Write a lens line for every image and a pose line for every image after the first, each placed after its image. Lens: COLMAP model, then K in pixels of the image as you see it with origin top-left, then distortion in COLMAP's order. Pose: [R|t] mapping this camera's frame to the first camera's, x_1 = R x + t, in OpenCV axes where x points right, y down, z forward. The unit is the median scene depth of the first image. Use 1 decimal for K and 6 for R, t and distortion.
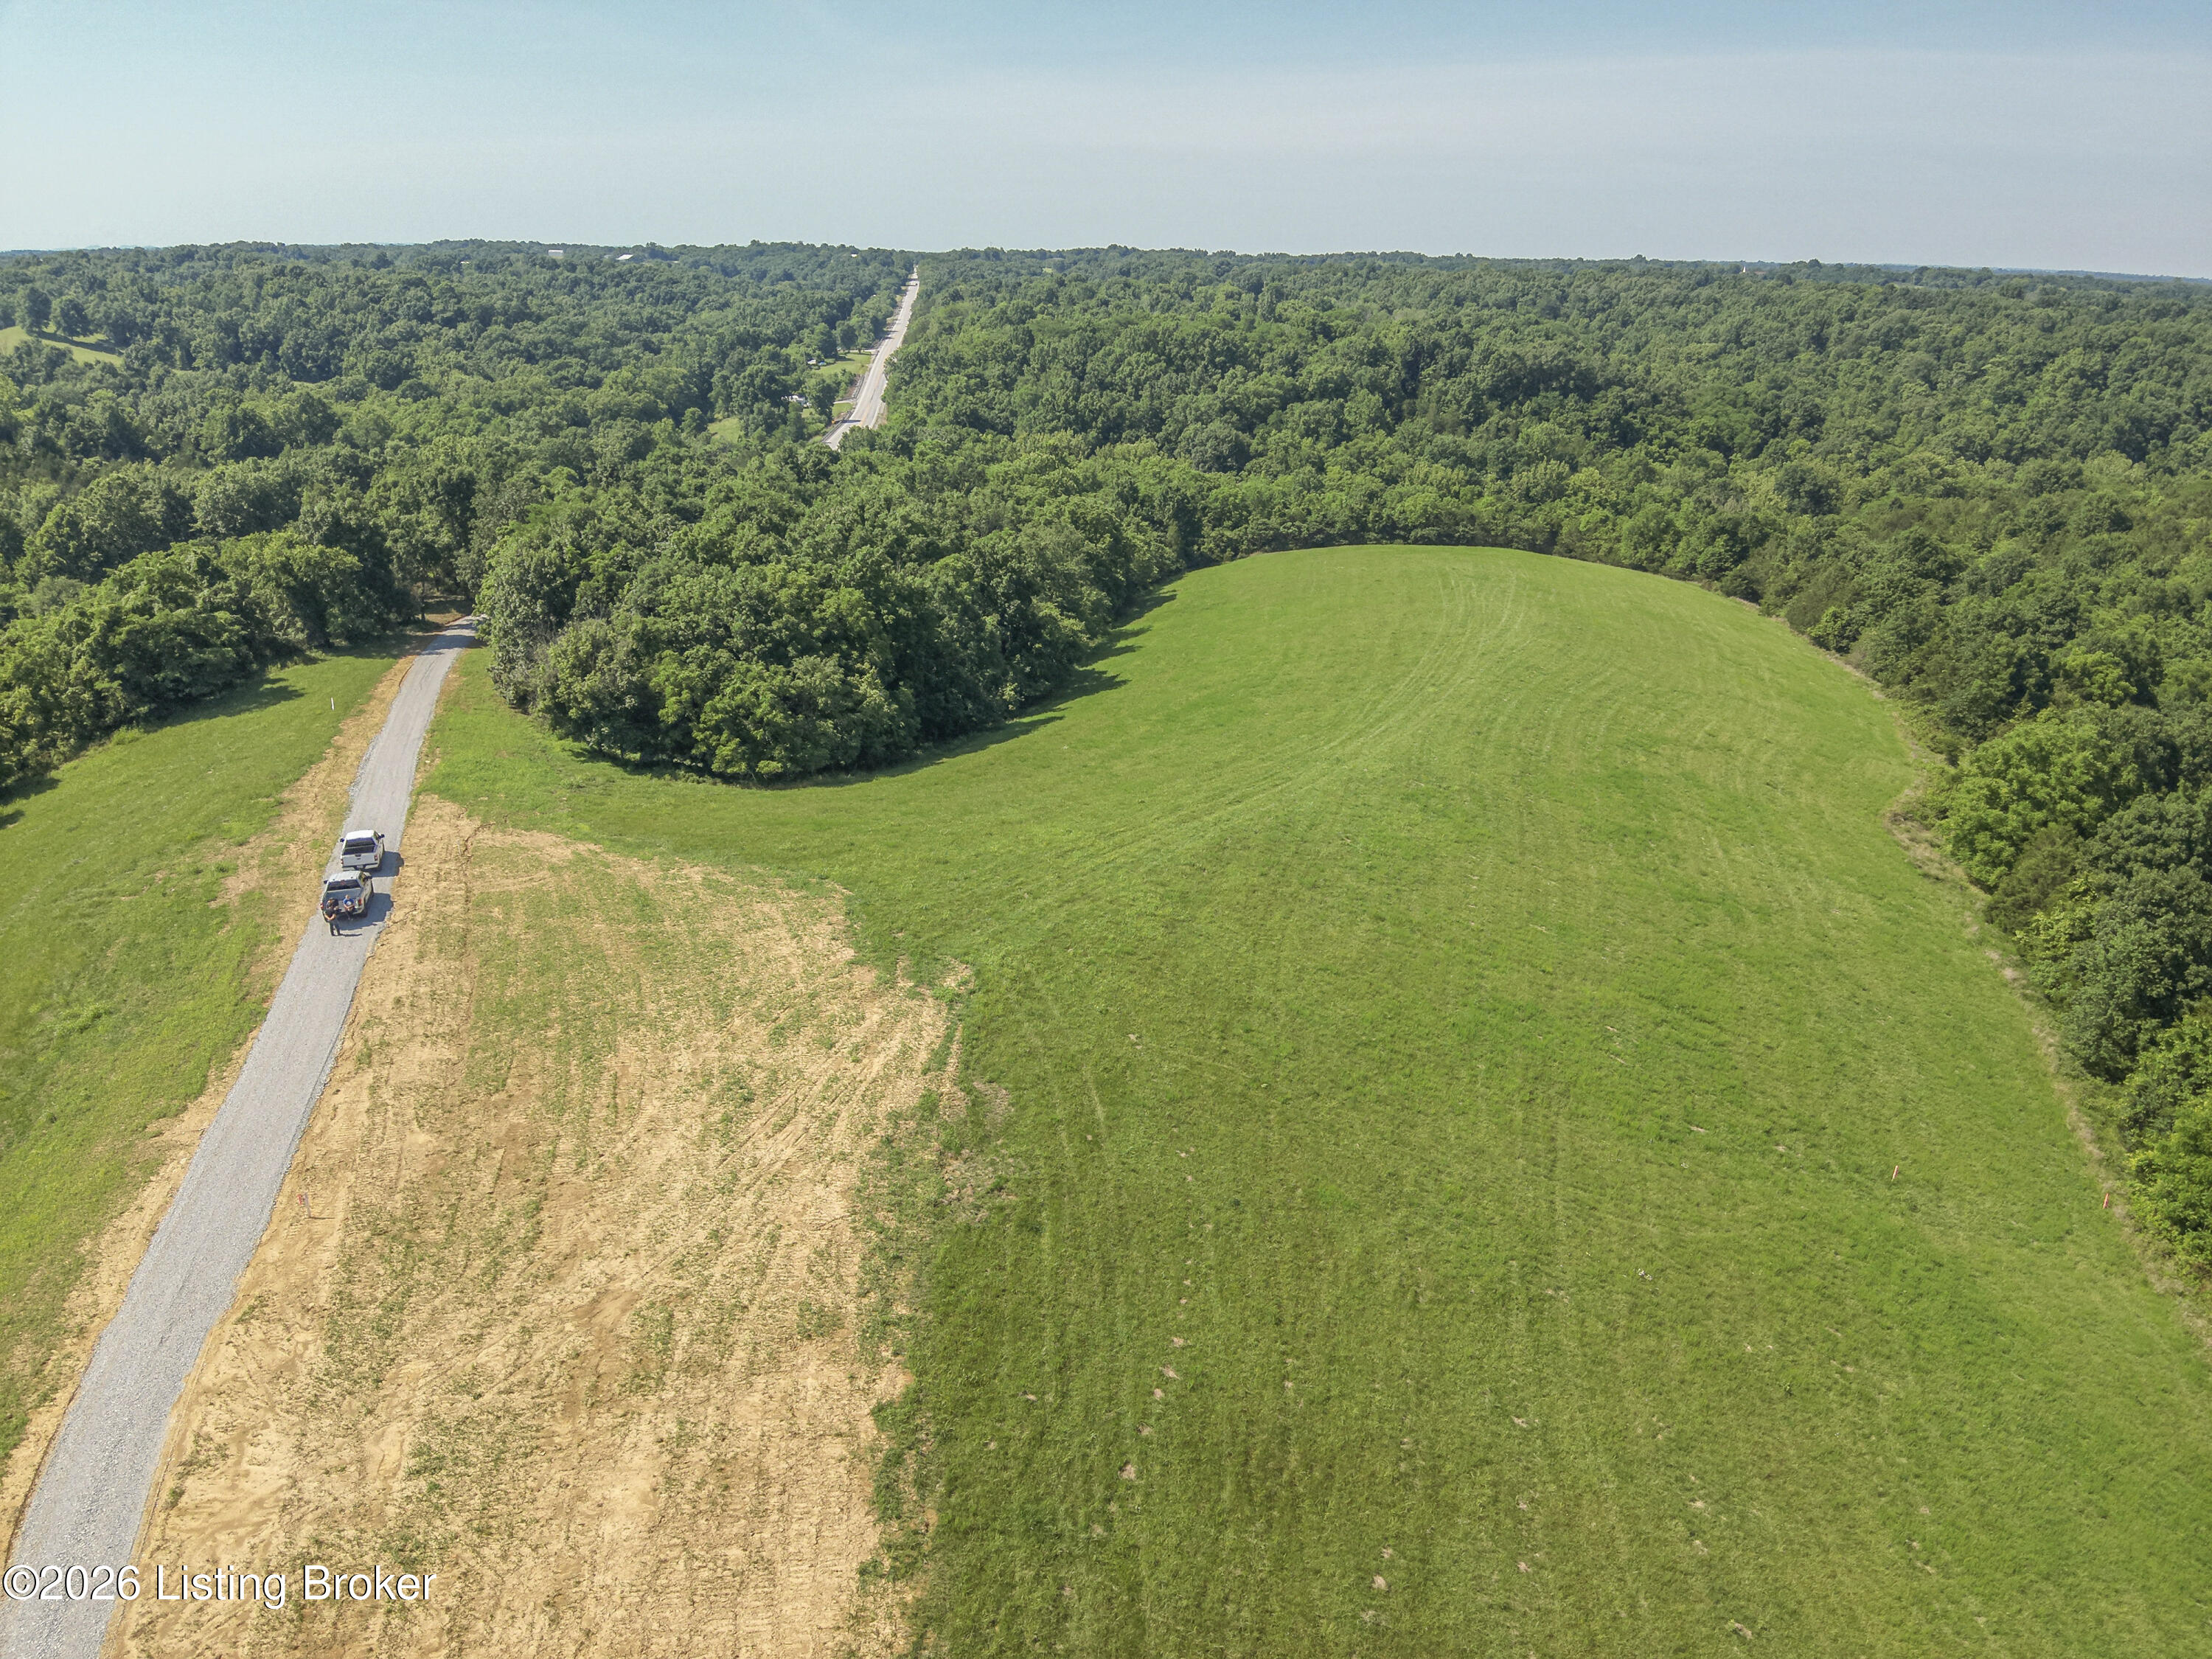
lens RADIAL K [[1608.6, 0, 1106.0], [0, 1608.6, 829.5], [0, 0, 1]] dist [0.095938, -0.205111]
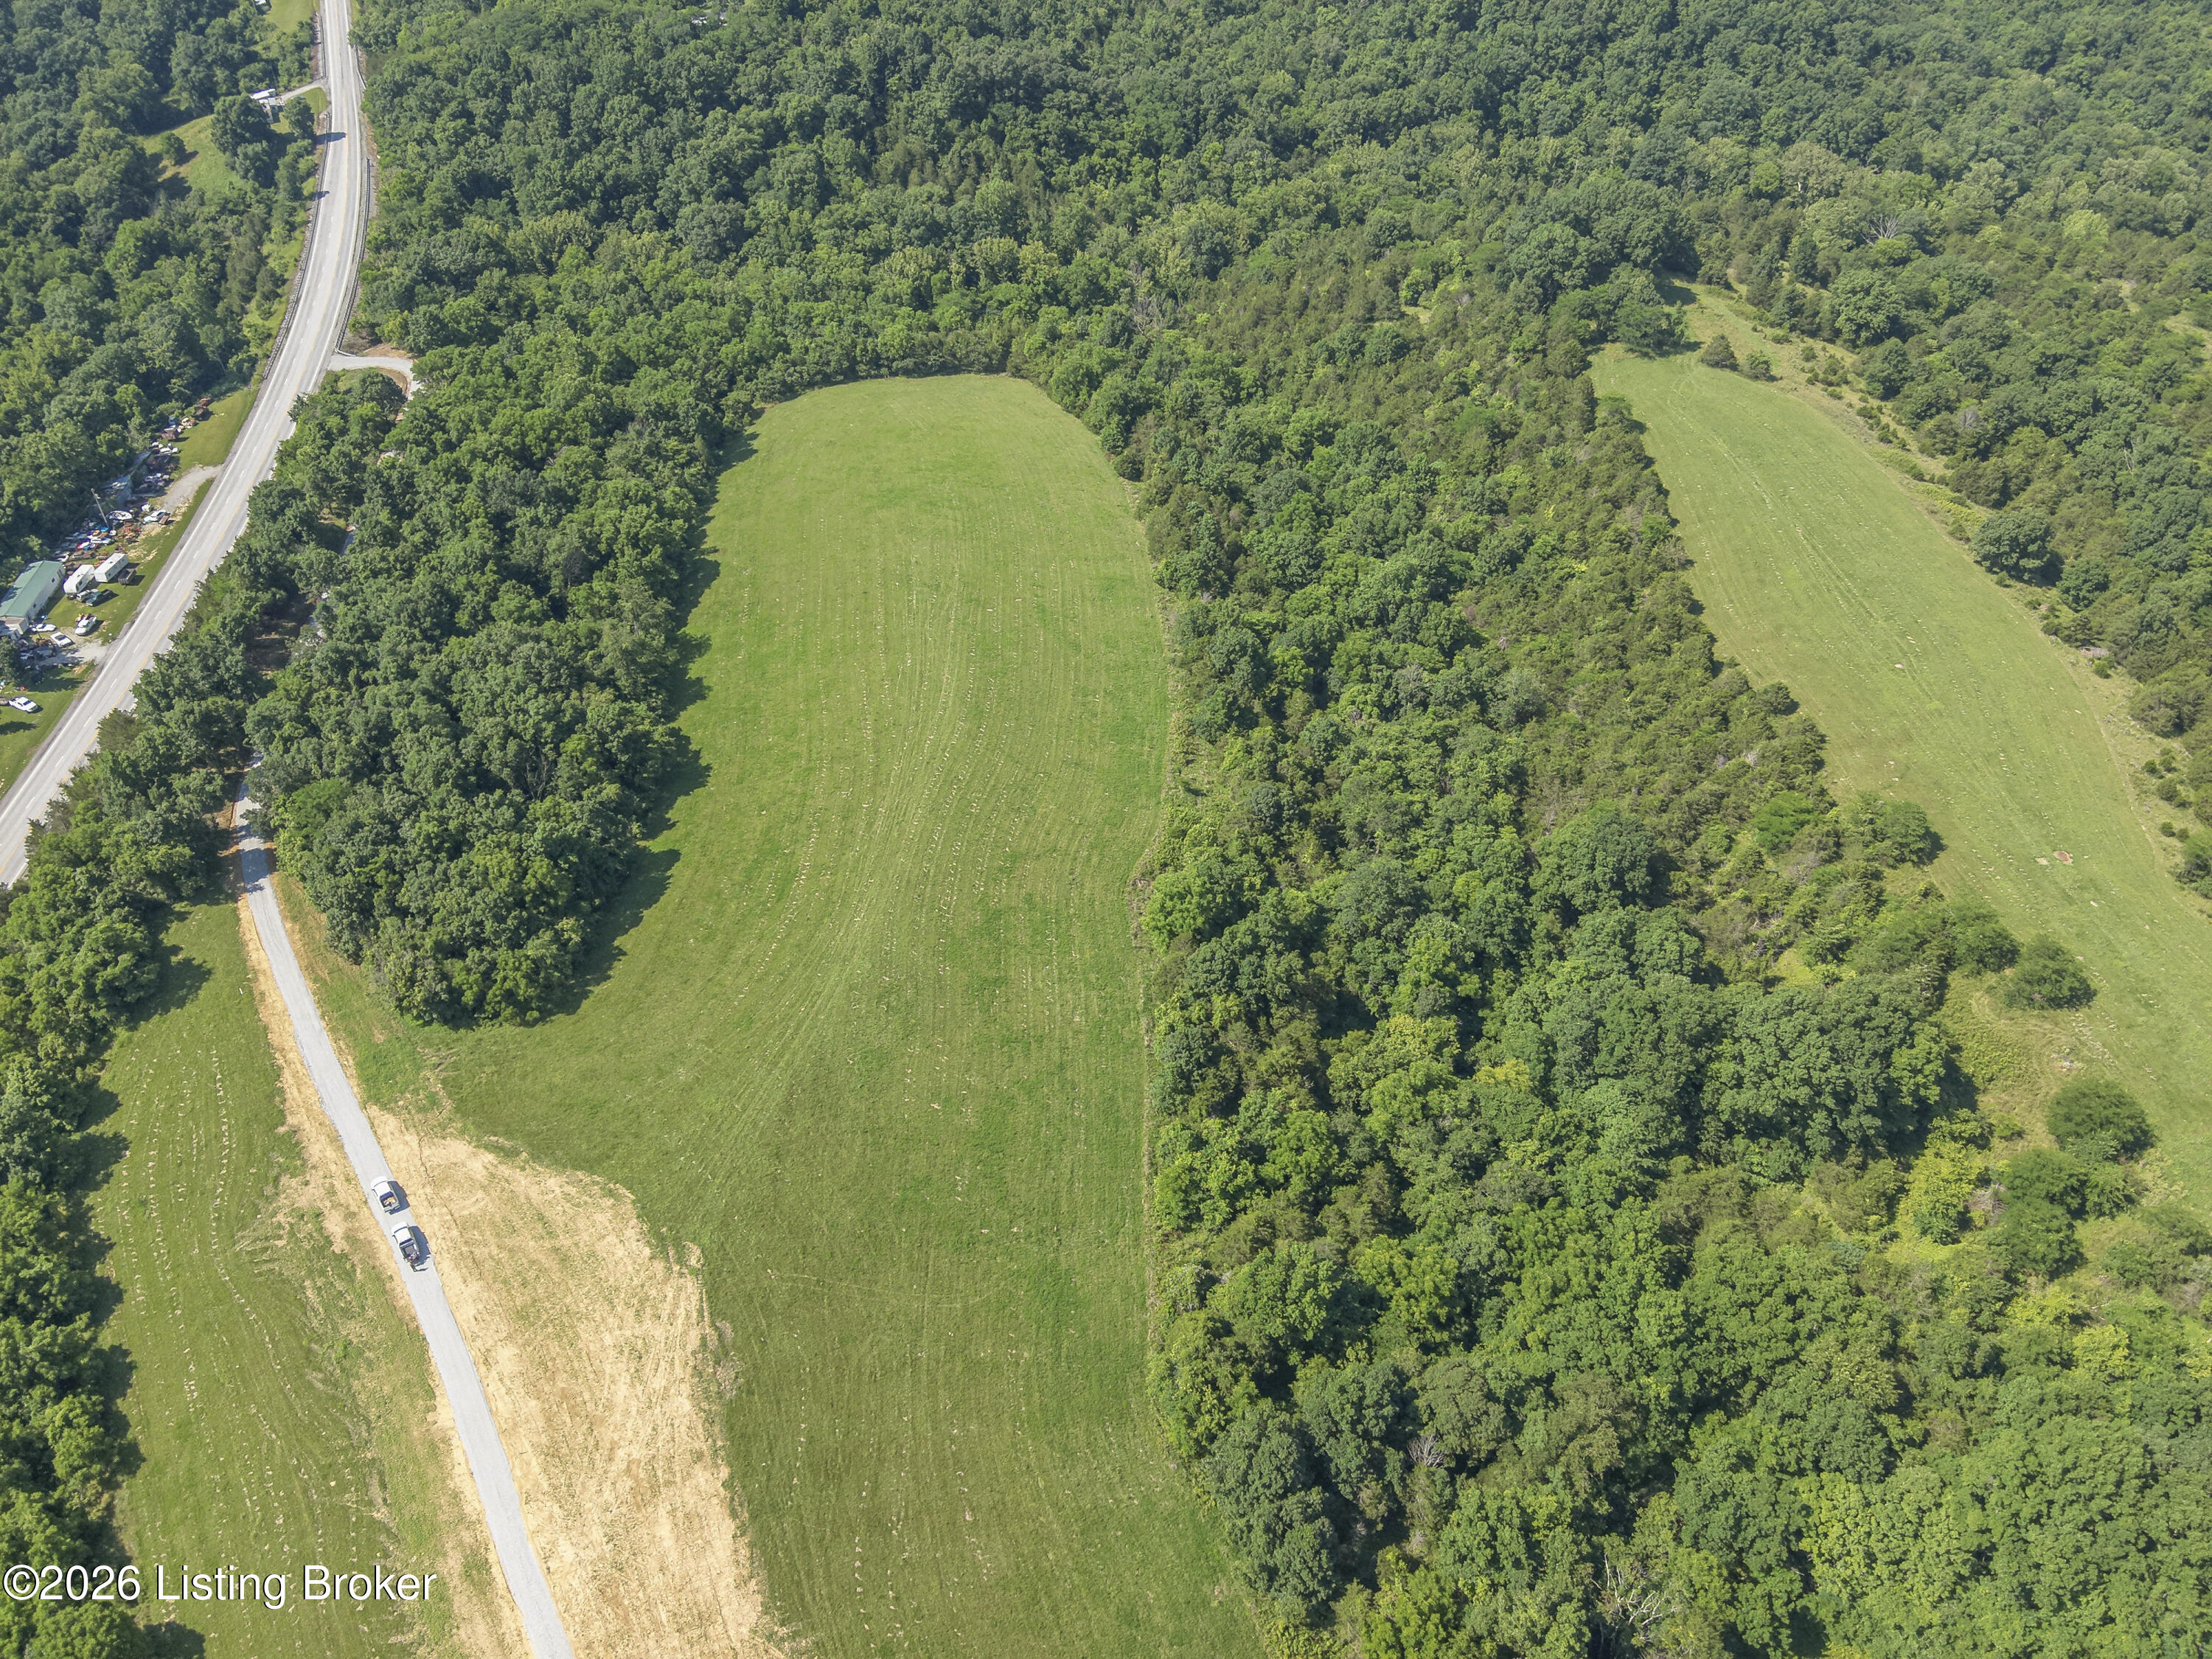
lens RADIAL K [[1608.6, 0, 1106.0], [0, 1608.6, 829.5], [0, 0, 1]] dist [0.095938, -0.205111]
pose [[0.961771, -0.180590, 0.205873, 0.022165], [0.089596, 0.917886, 0.386598, -0.257868], [-0.258784, -0.353373, 0.898976, -0.220032]]
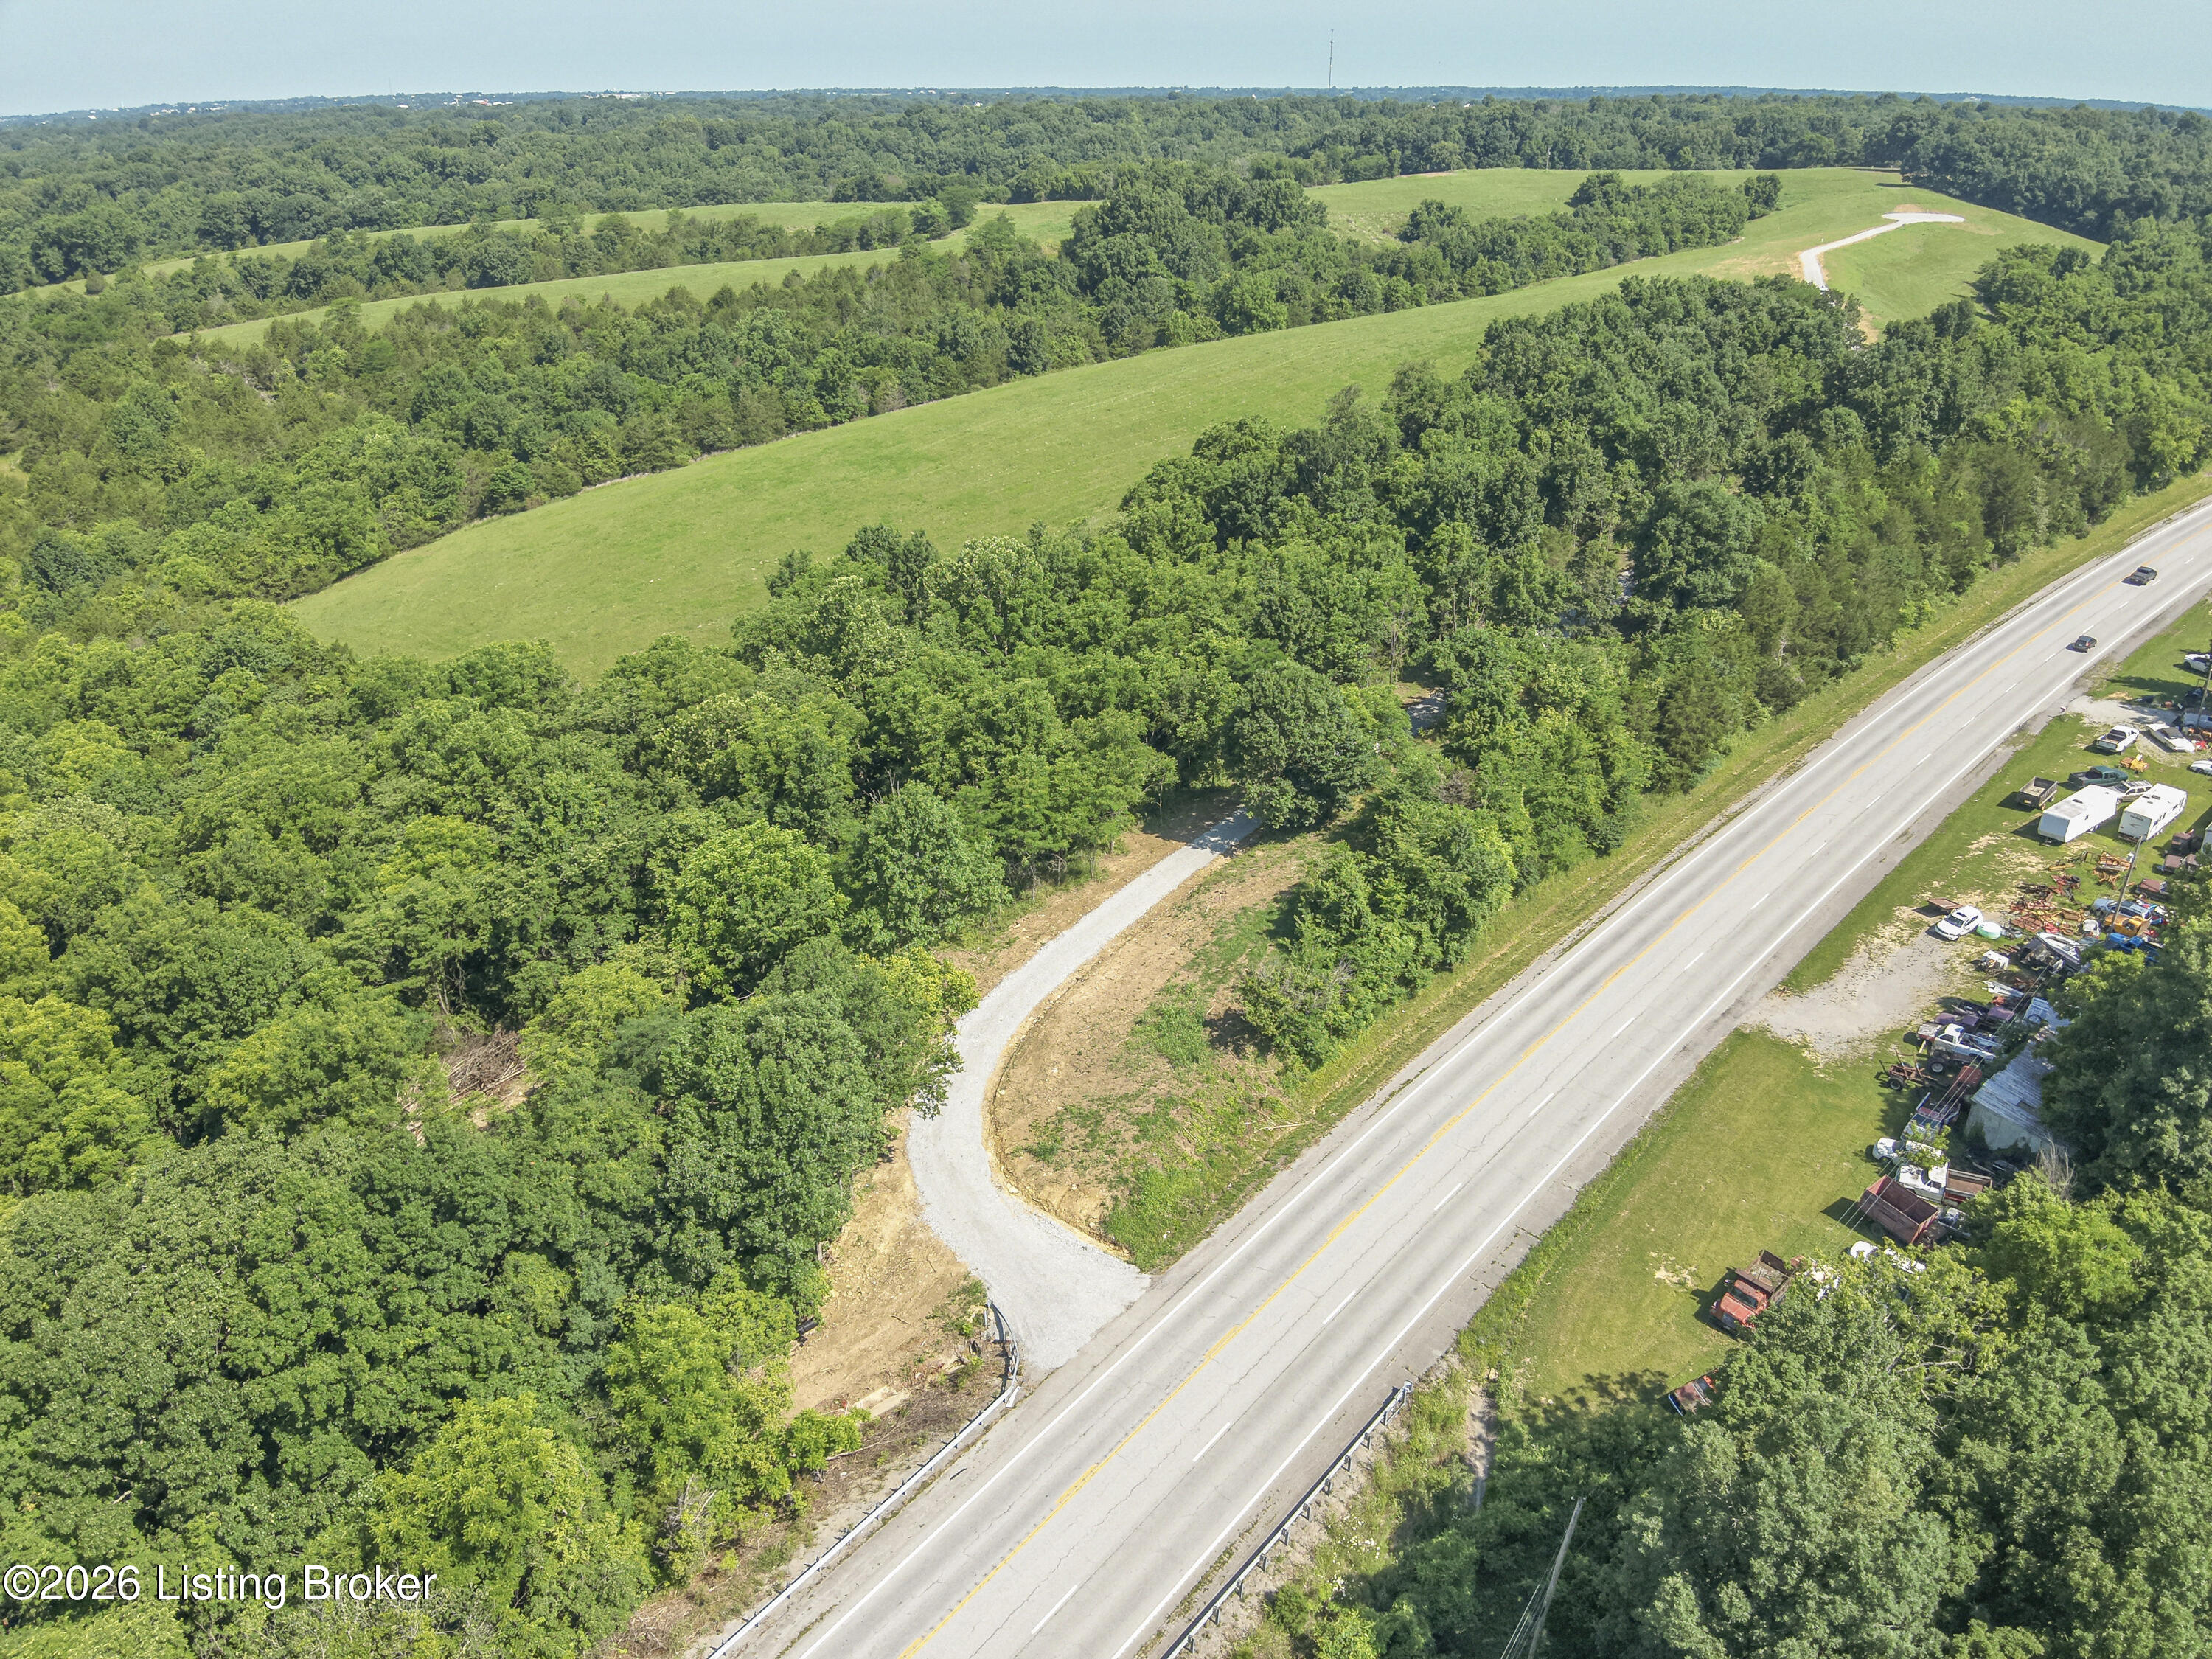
lens RADIAL K [[1599.6, 0, 1111.2], [0, 1599.6, 848.1], [0, 0, 1]] dist [0.112236, -0.244401]
pose [[-0.822785, -0.237393, 0.516401, -0.272592], [0.200499, 0.728943, 0.654555, -0.366338], [-0.531814, 0.642096, -0.552166, 0.969160]]
